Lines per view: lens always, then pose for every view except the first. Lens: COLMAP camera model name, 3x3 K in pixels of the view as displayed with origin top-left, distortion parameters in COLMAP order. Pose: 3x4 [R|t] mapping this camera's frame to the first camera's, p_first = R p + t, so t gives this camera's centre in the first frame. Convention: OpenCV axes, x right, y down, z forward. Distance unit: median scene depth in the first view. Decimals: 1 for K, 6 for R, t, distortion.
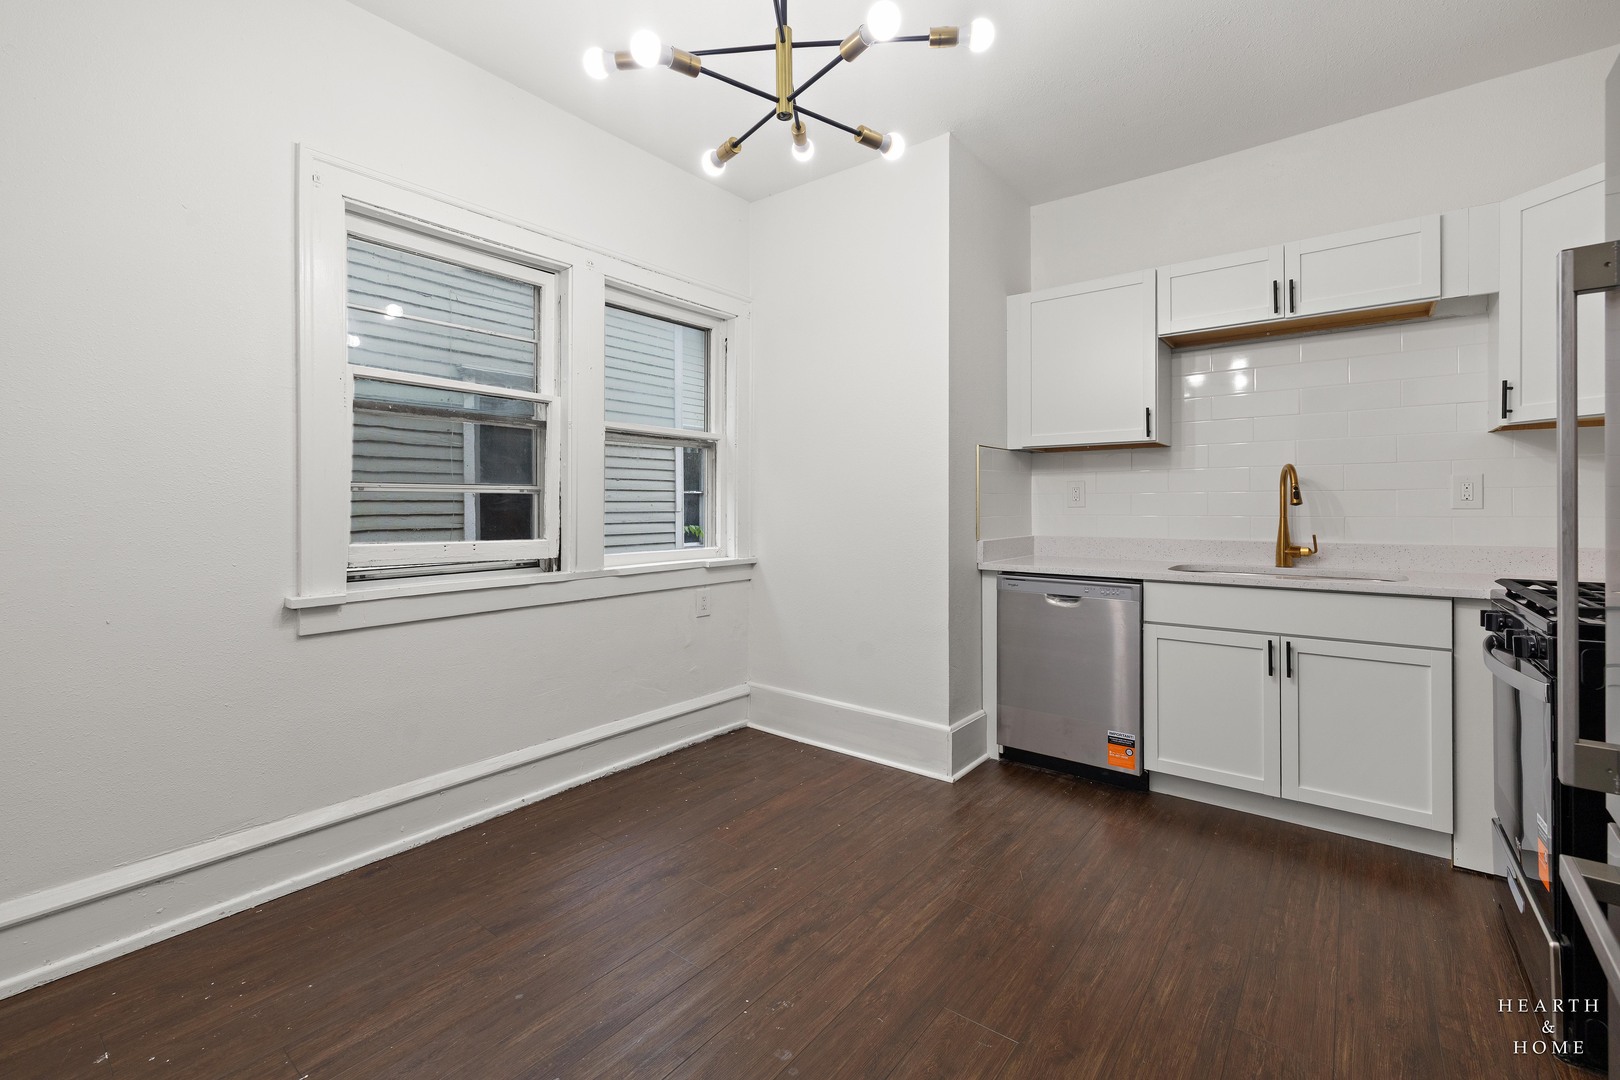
lens RADIAL K [[691.3, 0, 803.3], [0, 691.3, 501.6], [0, 0, 1]] dist [0.007174, -0.000064]
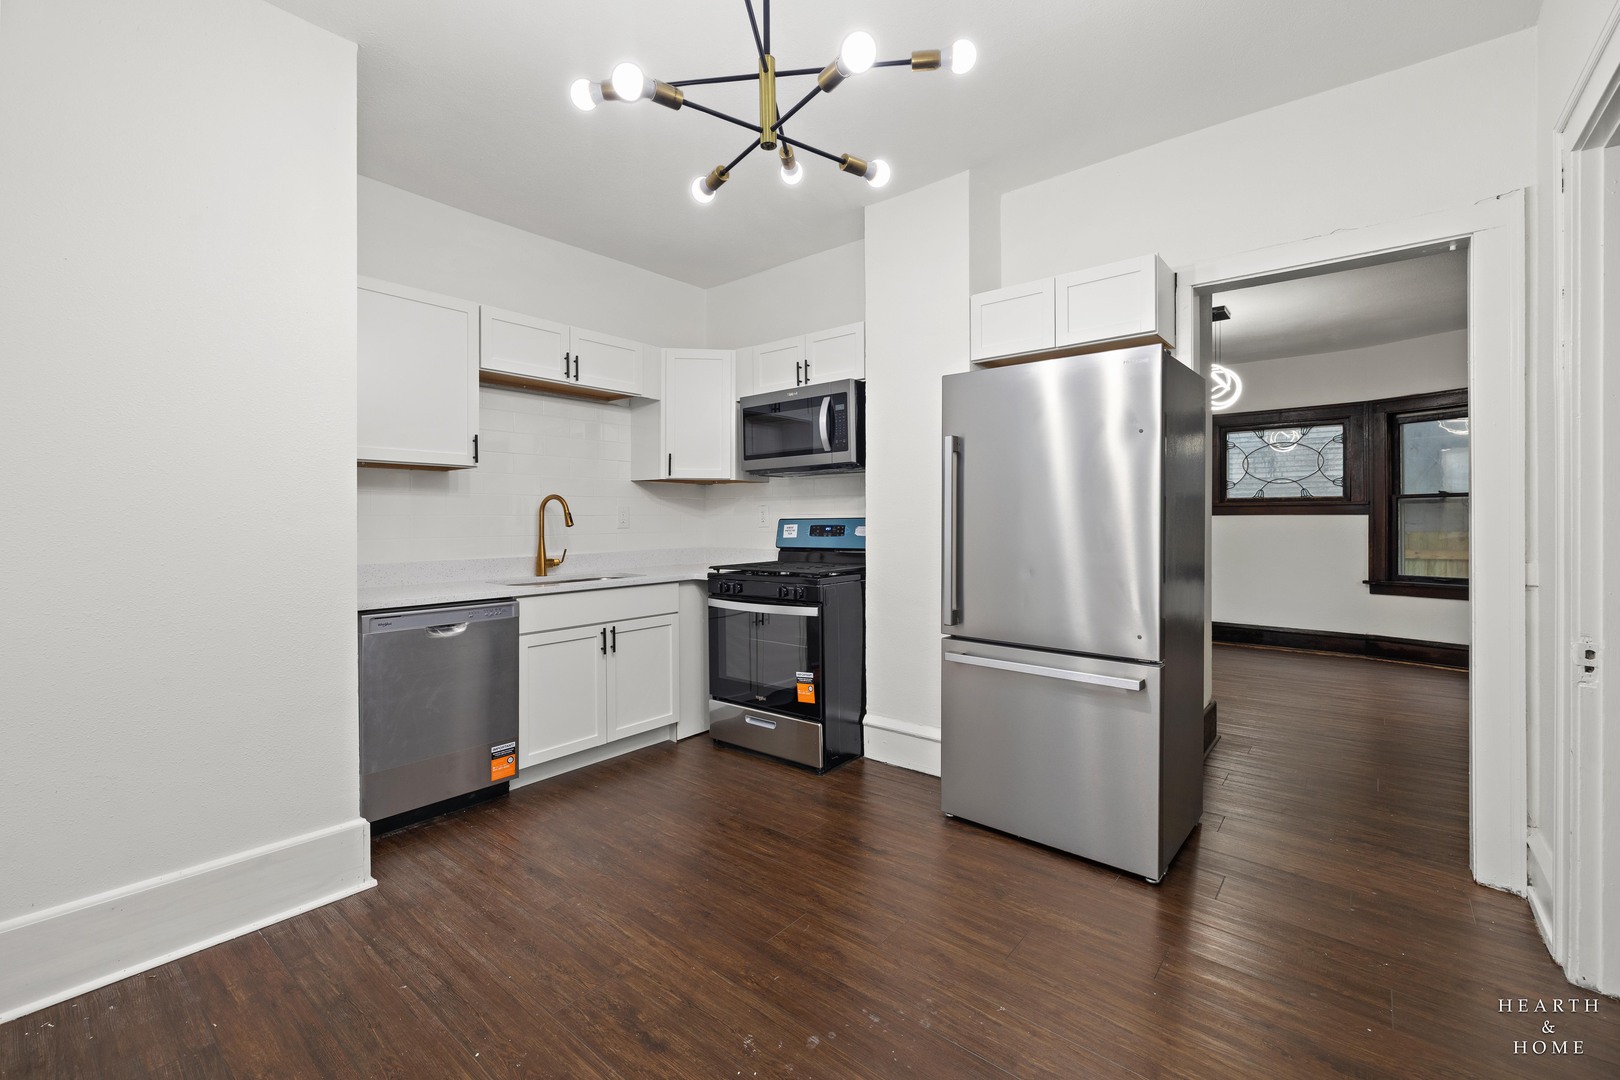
lens RADIAL K [[691.3, 0, 801.4], [0, 691.3, 520.2], [0, 0, 1]] dist [0.007174, -0.000064]
pose [[0.034254, -0.001191, 0.999412, -0.617413], [0.001323, 0.999998, 0.001146, -0.008364], [-0.999412, 0.001283, 0.034255, 0.547669]]
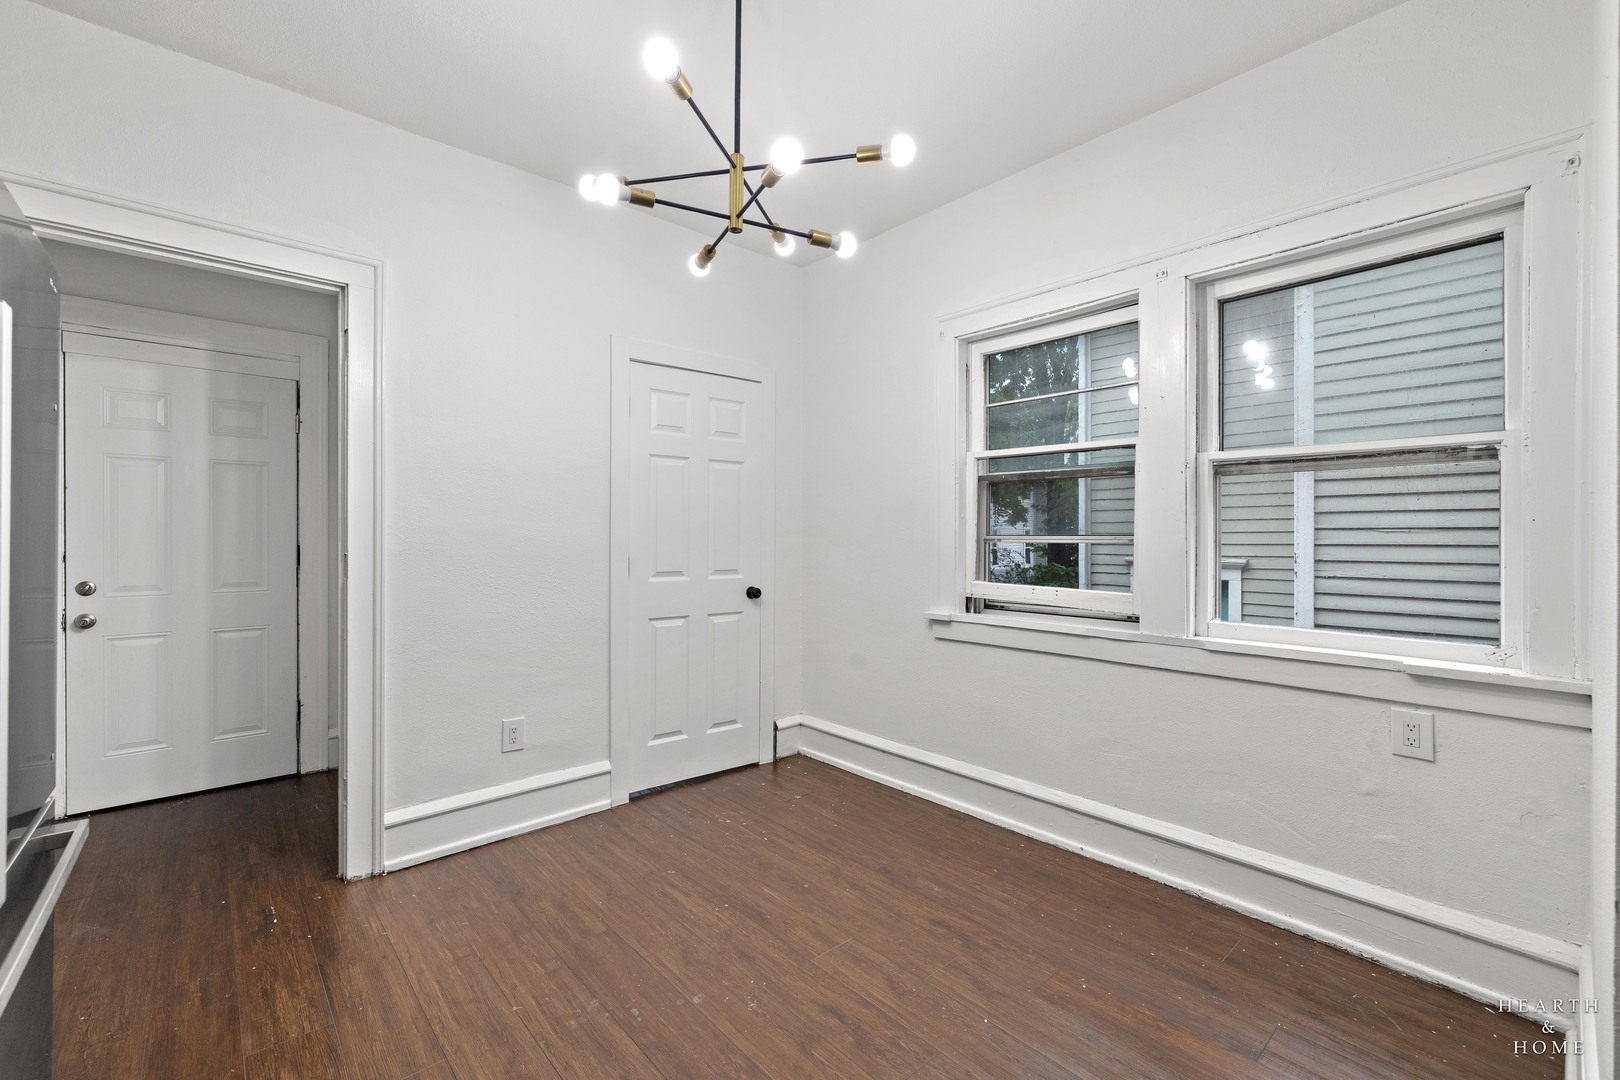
lens RADIAL K [[691.3, 0, 816.1], [0, 691.3, 534.3], [0, 0, 1]] dist [0.007174, -0.000064]
pose [[-0.166590, -0.000759, -0.986026, 0.660130], [0.003019, 0.999995, -0.001280, -0.026049], [0.986022, -0.003190, -0.166586, 0.795458]]
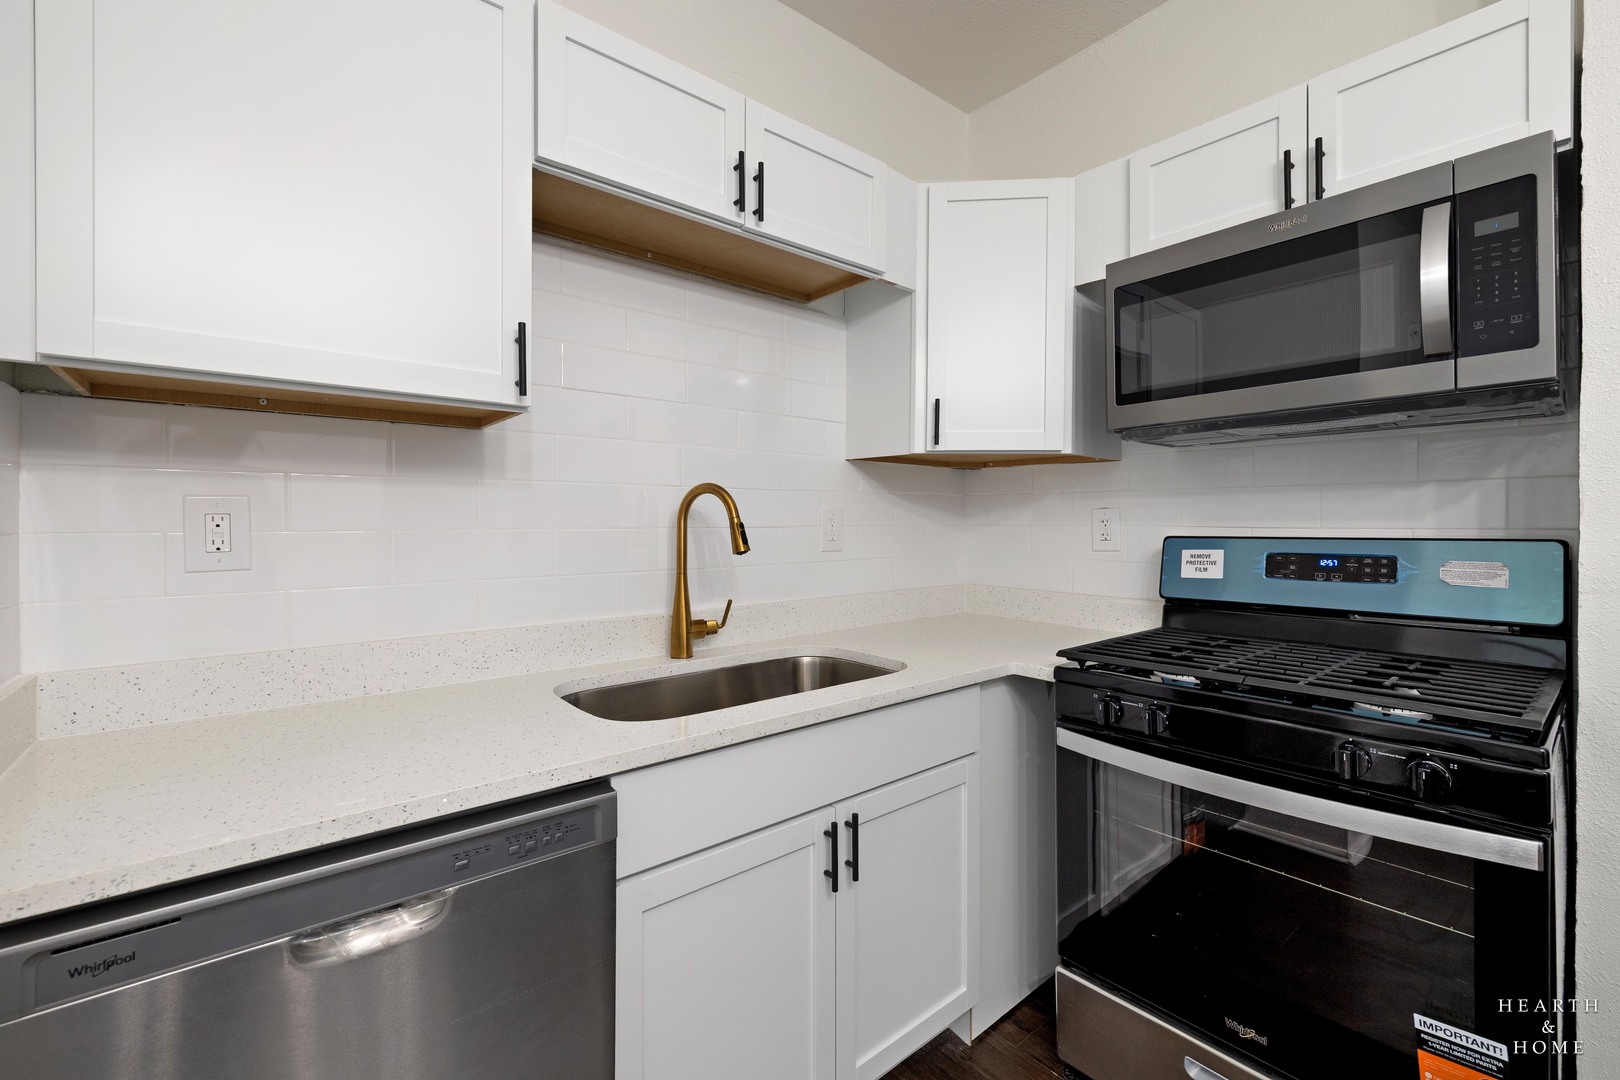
lens RADIAL K [[691.3, 0, 815.3], [0, 691.3, 524.0], [0, 0, 1]] dist [0.007174, -0.000064]
pose [[0.203819, -0.001663, 0.979007, 0.155253], [-0.003186, 0.999992, 0.002362, -0.023298], [-0.979003, -0.003601, 0.203812, 0.866878]]
